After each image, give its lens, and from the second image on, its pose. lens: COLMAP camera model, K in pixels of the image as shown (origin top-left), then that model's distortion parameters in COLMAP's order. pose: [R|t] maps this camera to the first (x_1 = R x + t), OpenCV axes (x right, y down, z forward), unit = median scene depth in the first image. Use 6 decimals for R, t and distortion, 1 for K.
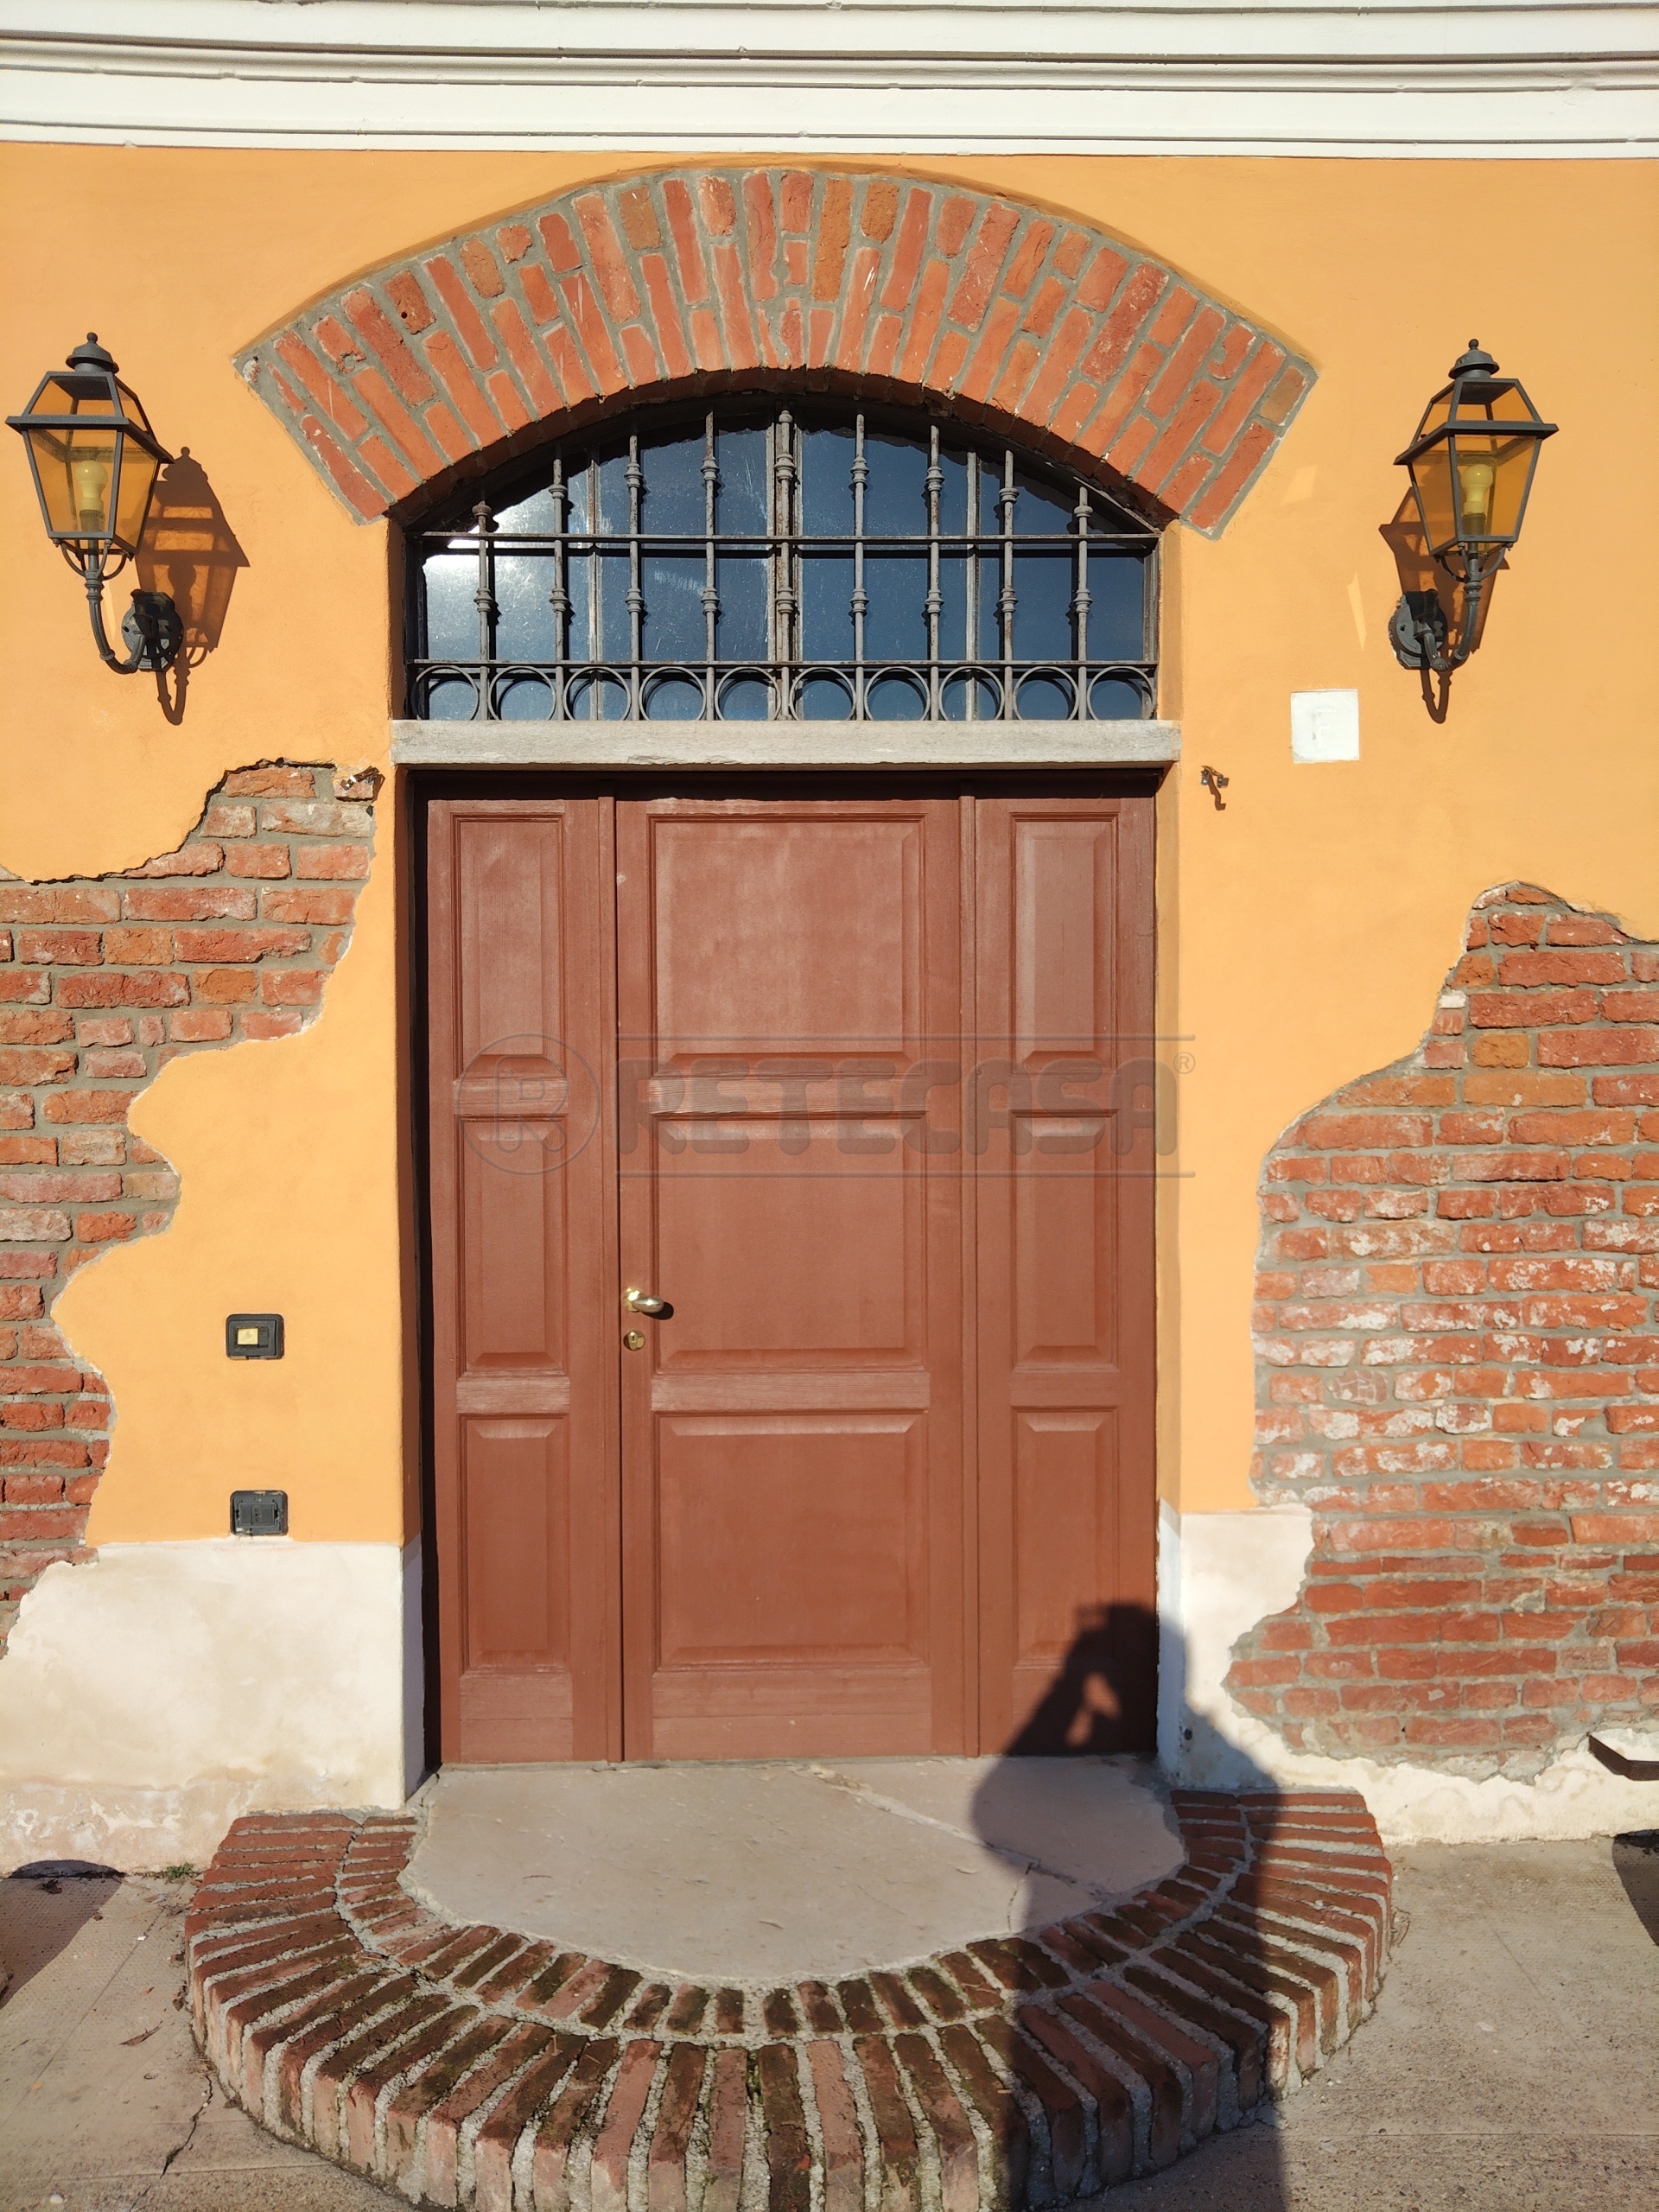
lens RADIAL K [[1652.4, 0, 829.5], [0, 1652.4, 1107.4], [0, 0, 1]] dist [0.010401, -0.035532]
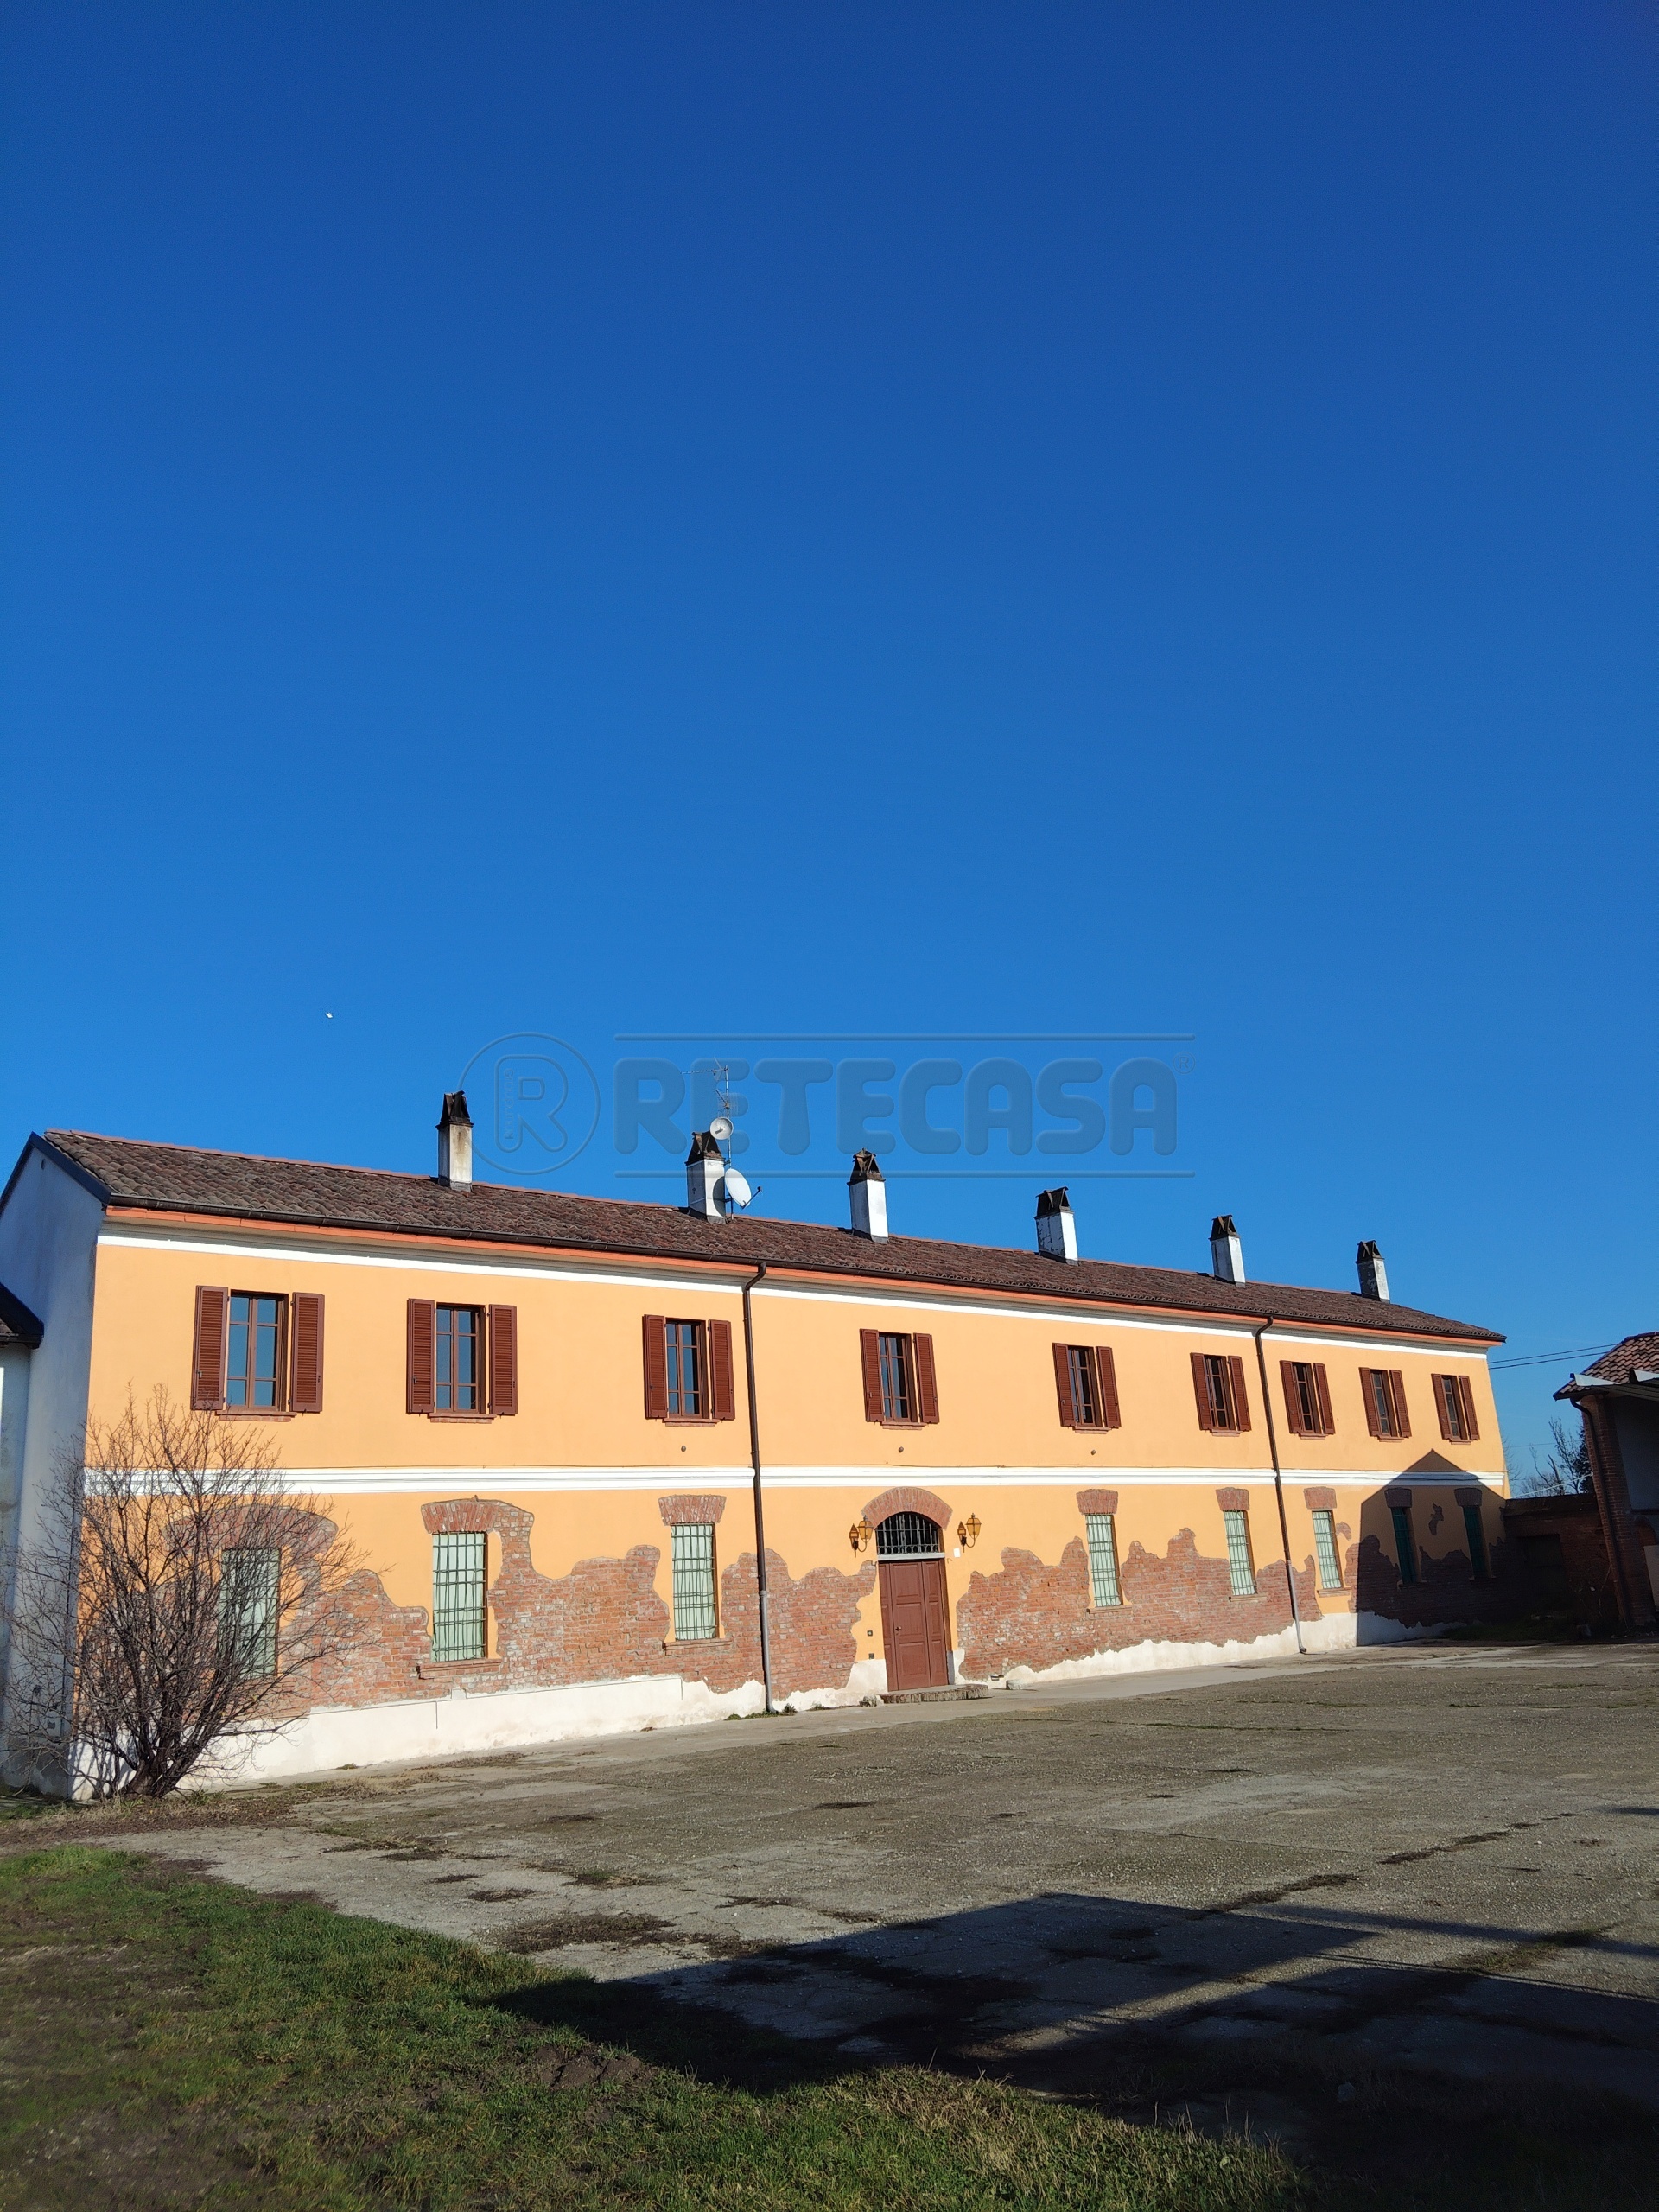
lens RADIAL K [[1652.4, 0, 827.4], [0, 1652.4, 1094.7], [0, 0, 1]] dist [0.010401, -0.035532]
pose [[0.780693, 0.143425, 0.608234, -5.846646], [0.077092, 0.943768, -0.321496, 0.235659], [-0.620142, 0.297879, 0.725735, -5.581281]]
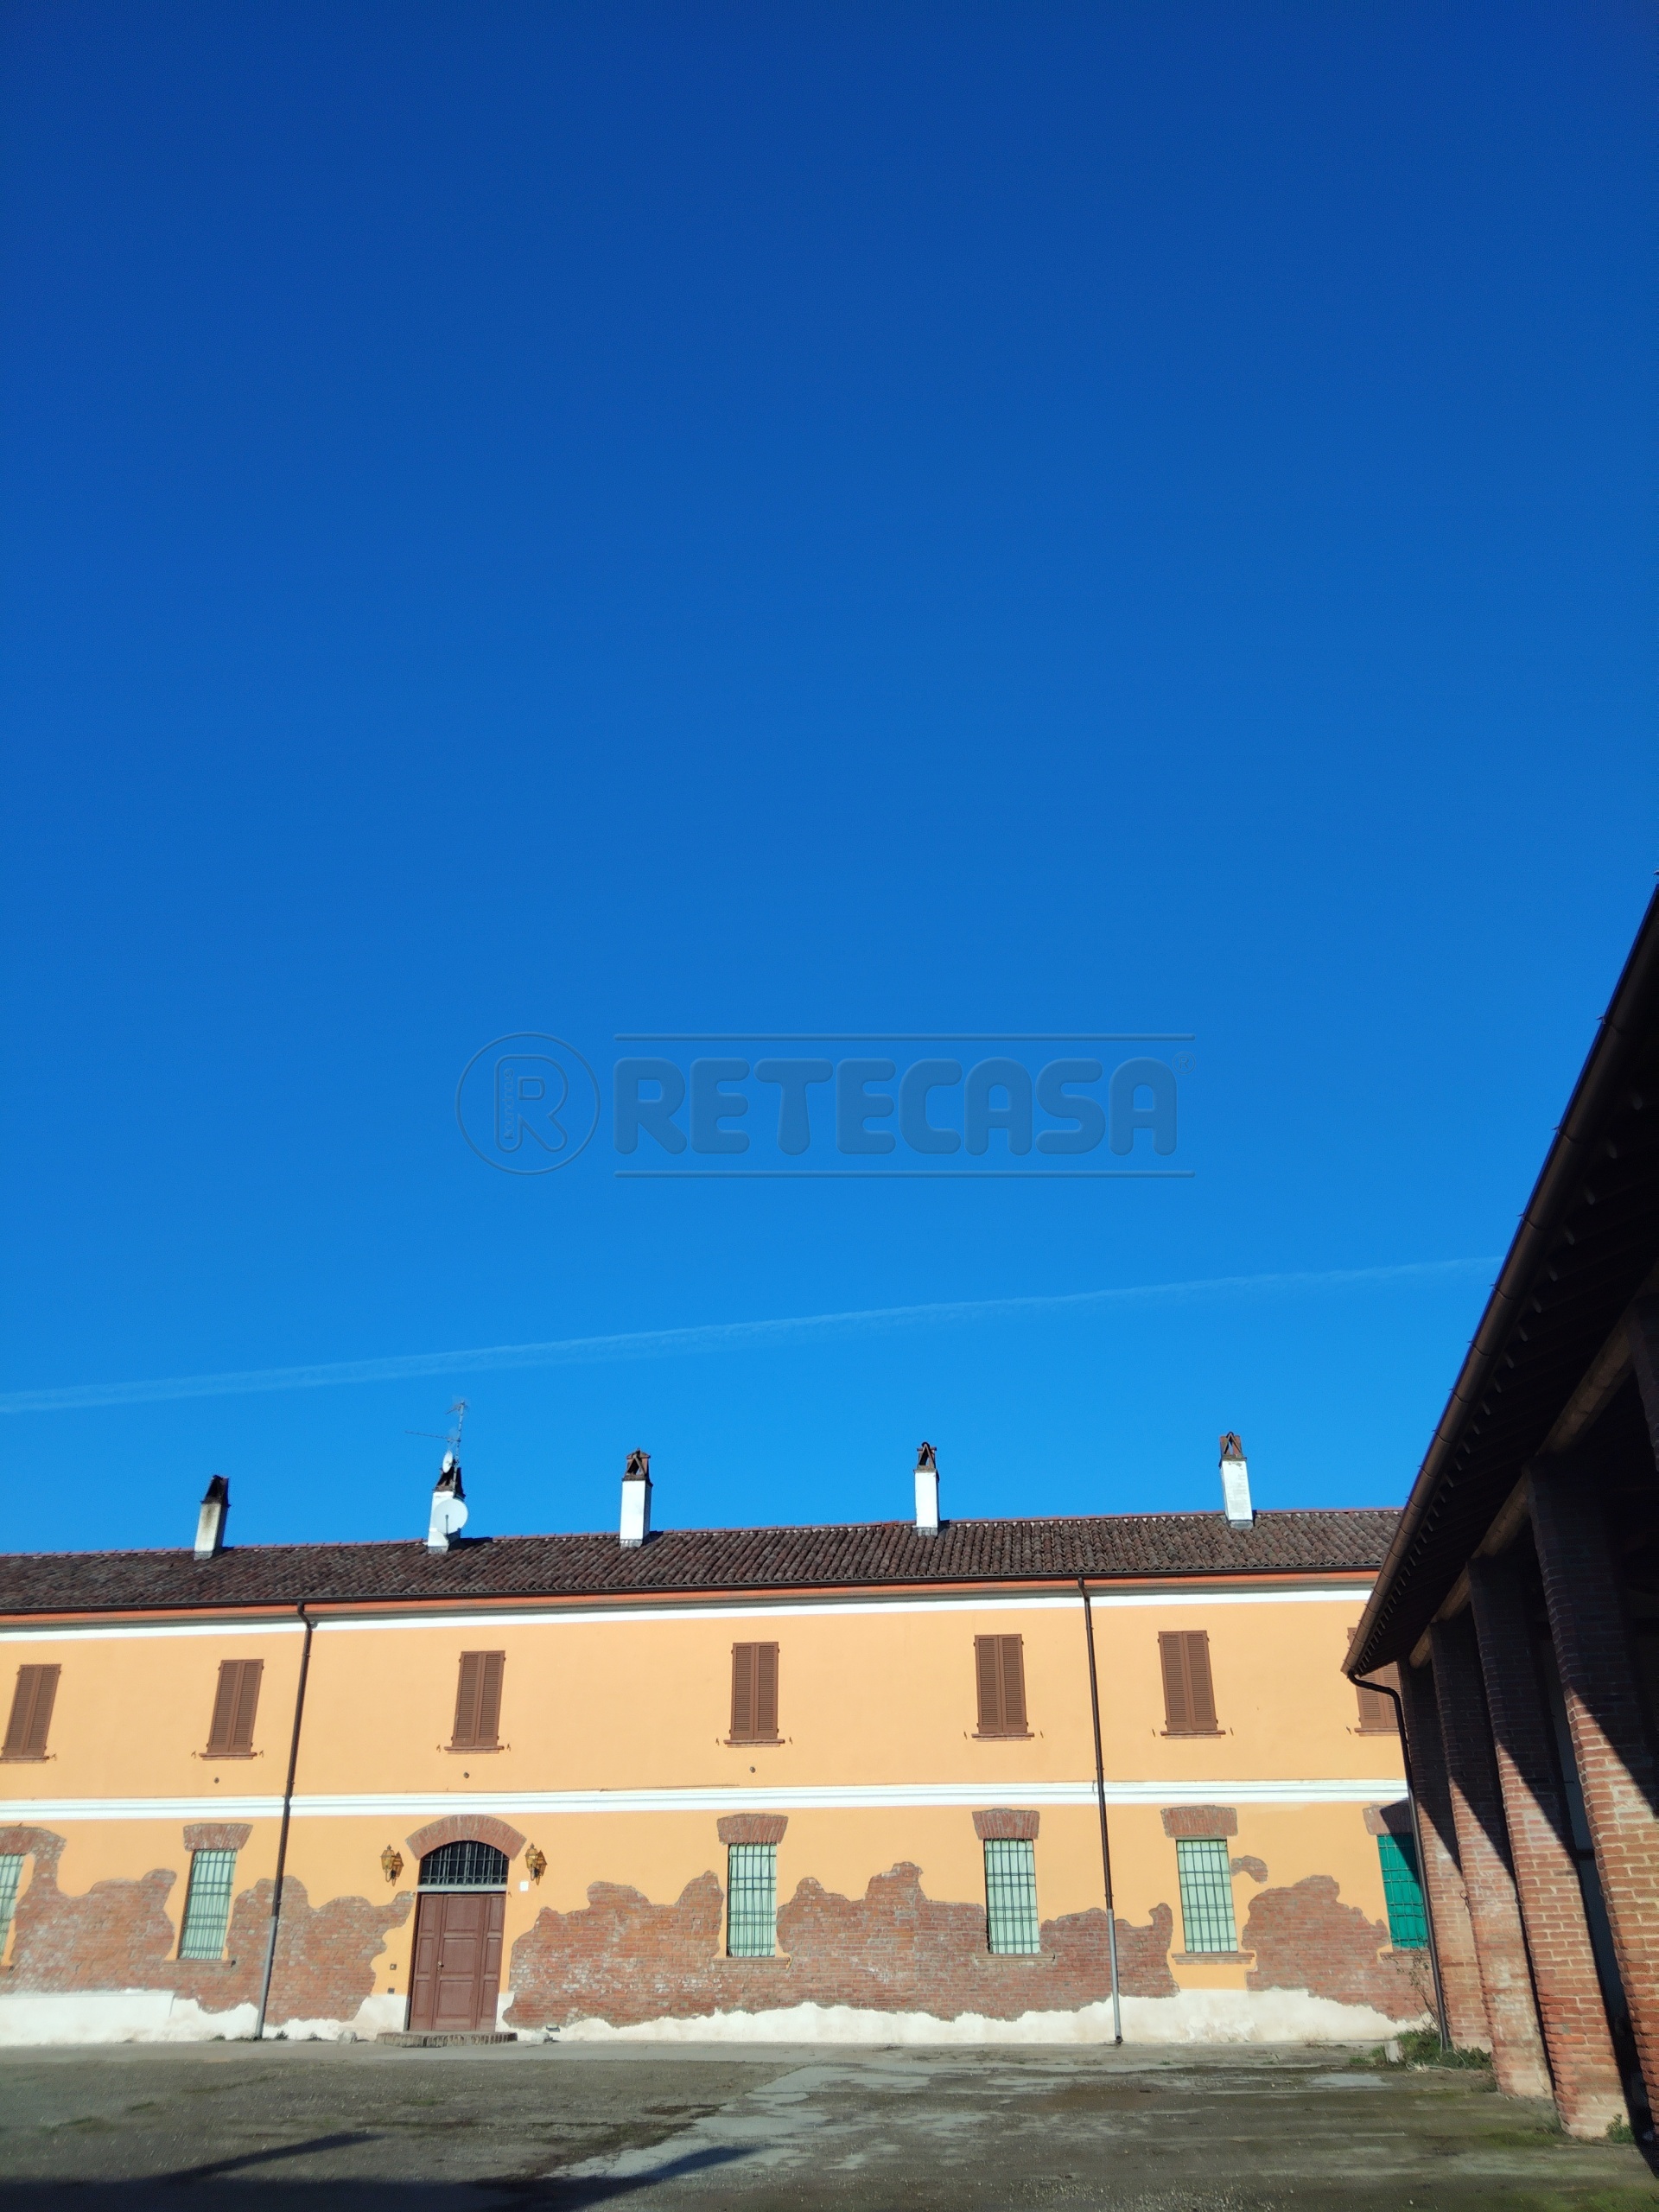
lens RADIAL K [[1652.4, 0, 832.8], [0, 1652.4, 1057.6], [0, 0, 1]] dist [0.010401, -0.035532]
pose [[0.986452, -0.076776, -0.144978, 3.395381], [-0.005086, 0.868994, -0.494797, 0.259071], [0.163973, 0.488831, 0.856830, -8.003738]]
